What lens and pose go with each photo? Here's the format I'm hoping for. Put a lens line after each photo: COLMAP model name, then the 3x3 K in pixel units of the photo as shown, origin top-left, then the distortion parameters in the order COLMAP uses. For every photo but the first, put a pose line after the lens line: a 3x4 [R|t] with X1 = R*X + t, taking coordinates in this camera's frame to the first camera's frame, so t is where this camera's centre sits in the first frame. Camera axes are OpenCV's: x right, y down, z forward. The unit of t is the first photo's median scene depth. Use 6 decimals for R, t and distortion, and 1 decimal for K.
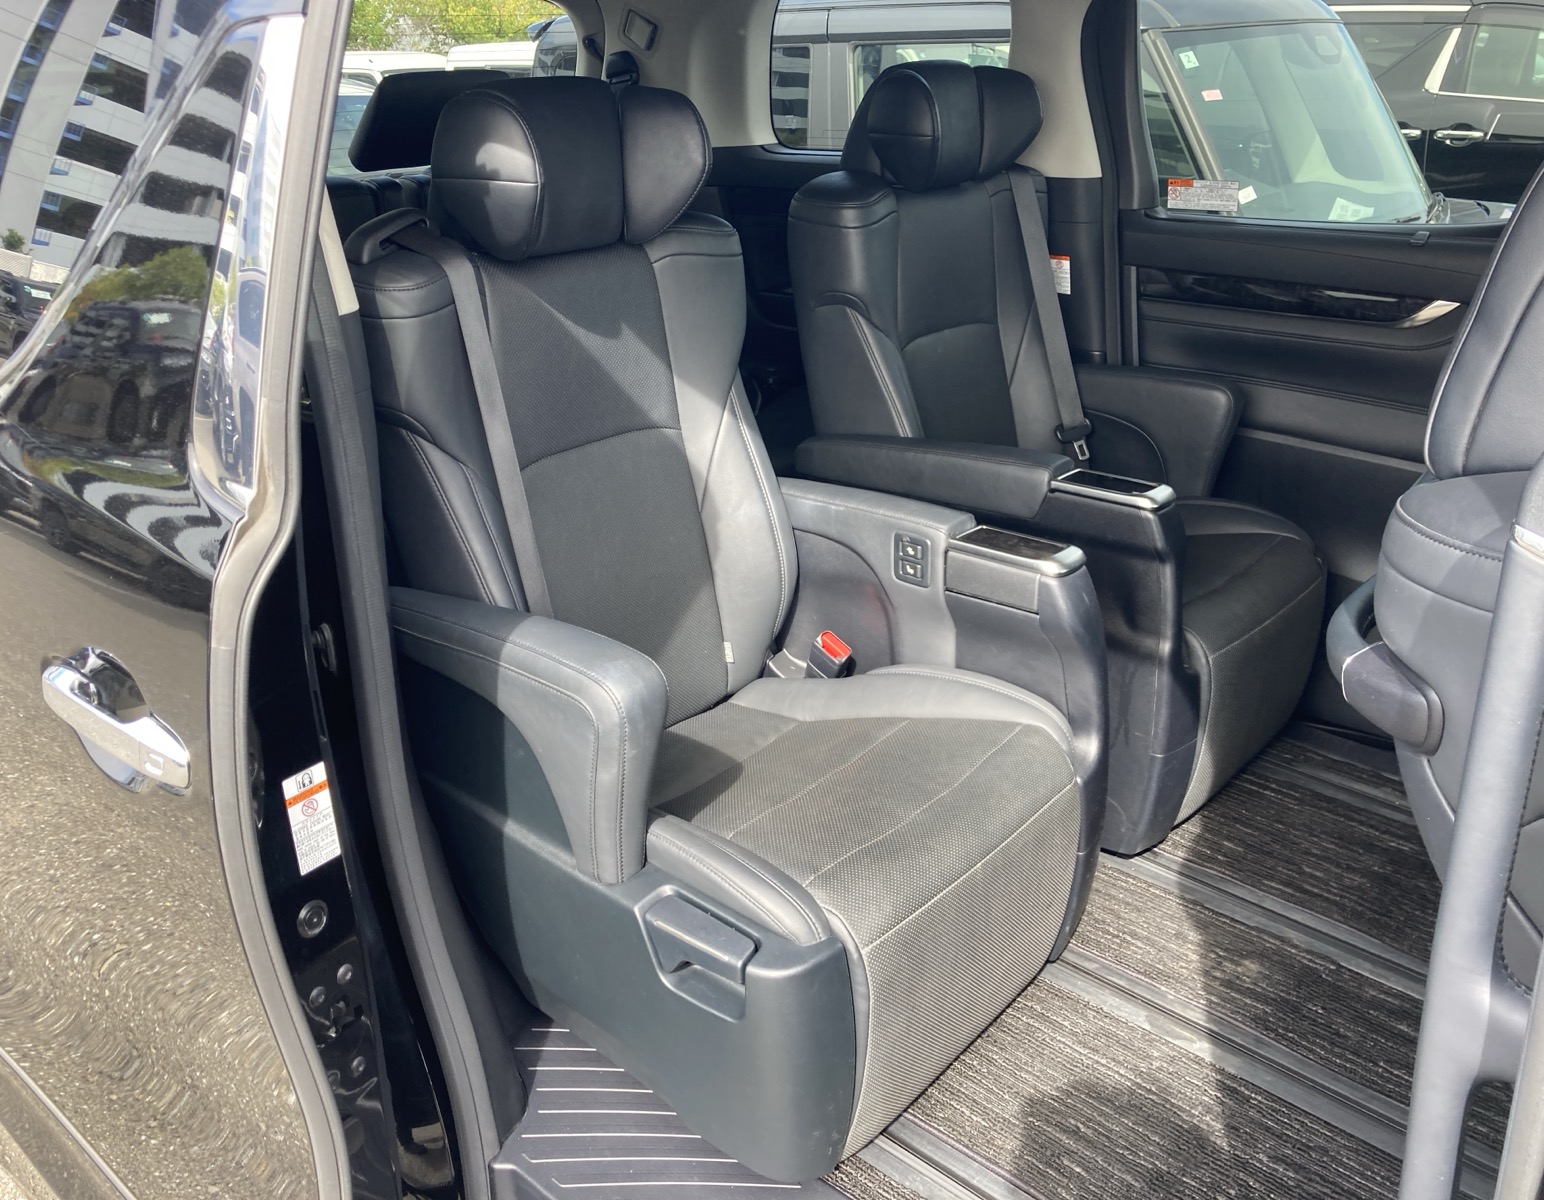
lens RADIAL K [[1314.1, 0, 782.4], [0, 1314.1, 603.1], [0, 0, 1]] dist [0.018000, 0.011031]
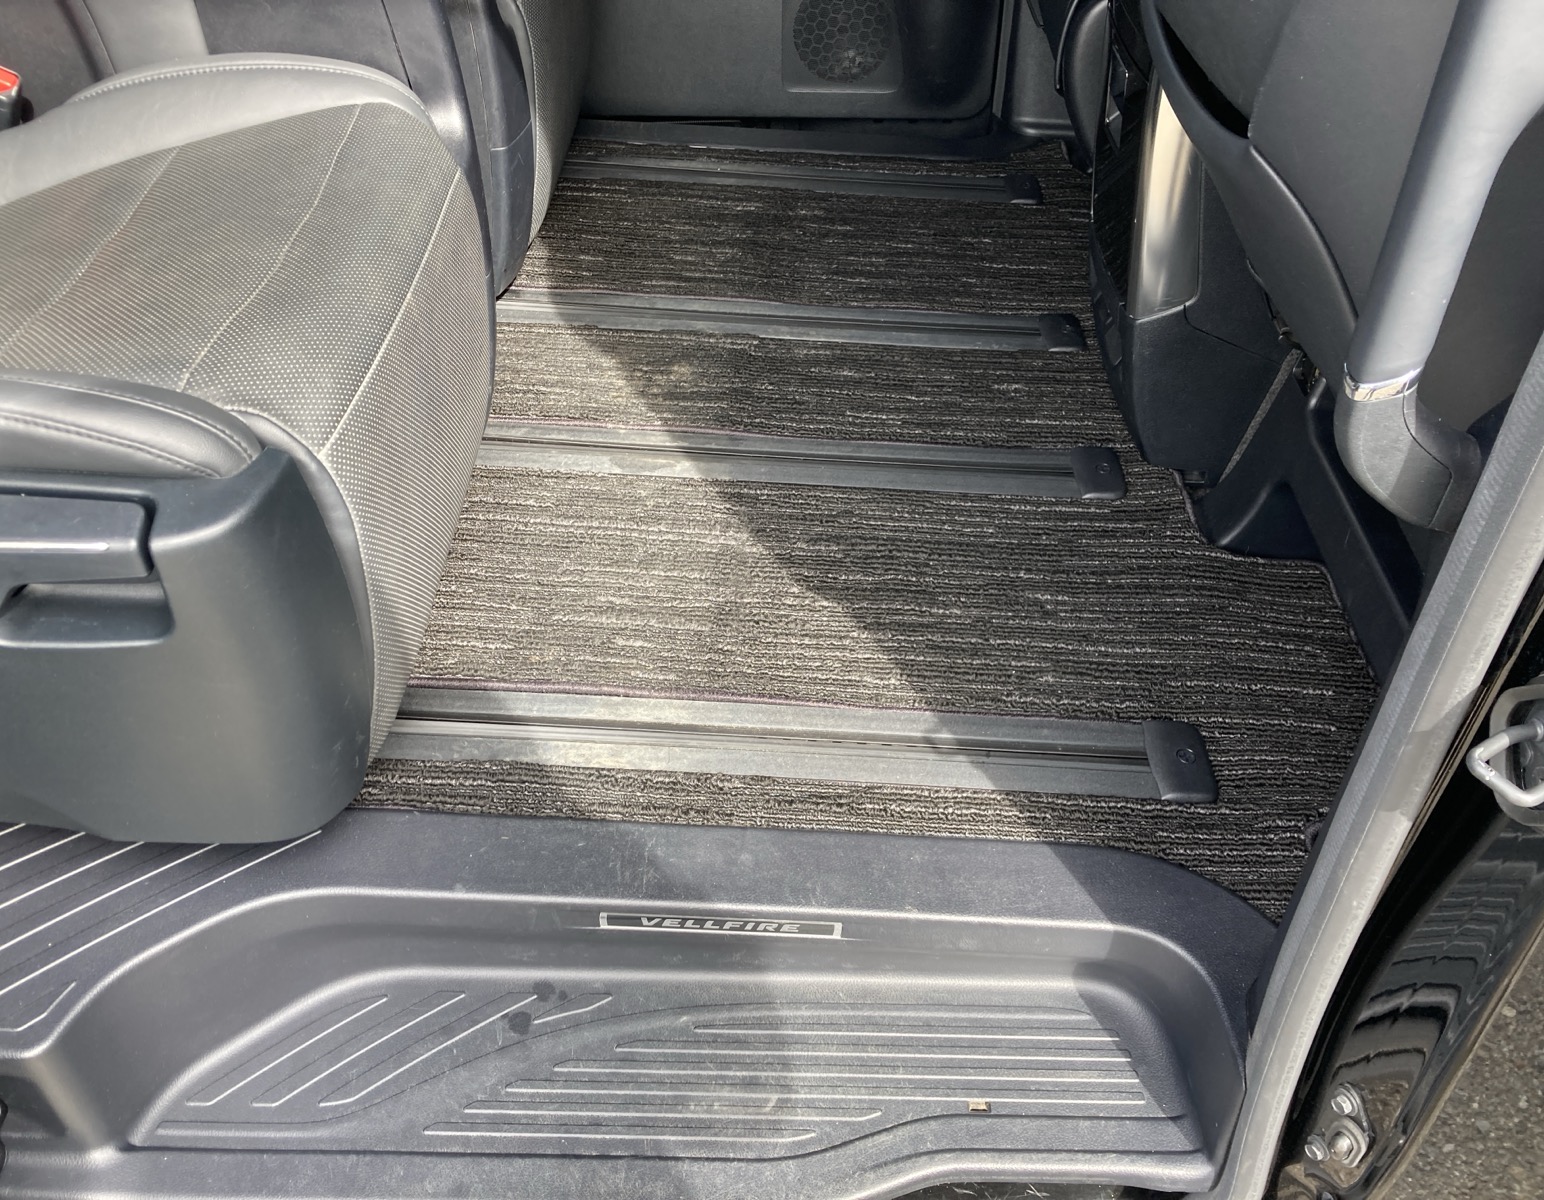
lens RADIAL K [[1314.1, 0, 763.5], [0, 1314.1, 604.3], [0, 0, 1]] dist [0.018000, 0.011031]
pose [[0.753892, -0.392050, 0.527204, -0.114960], [0.213689, 0.905132, 0.367522, 0.119357], [-0.621276, -0.164414, 0.766148, 0.315206]]
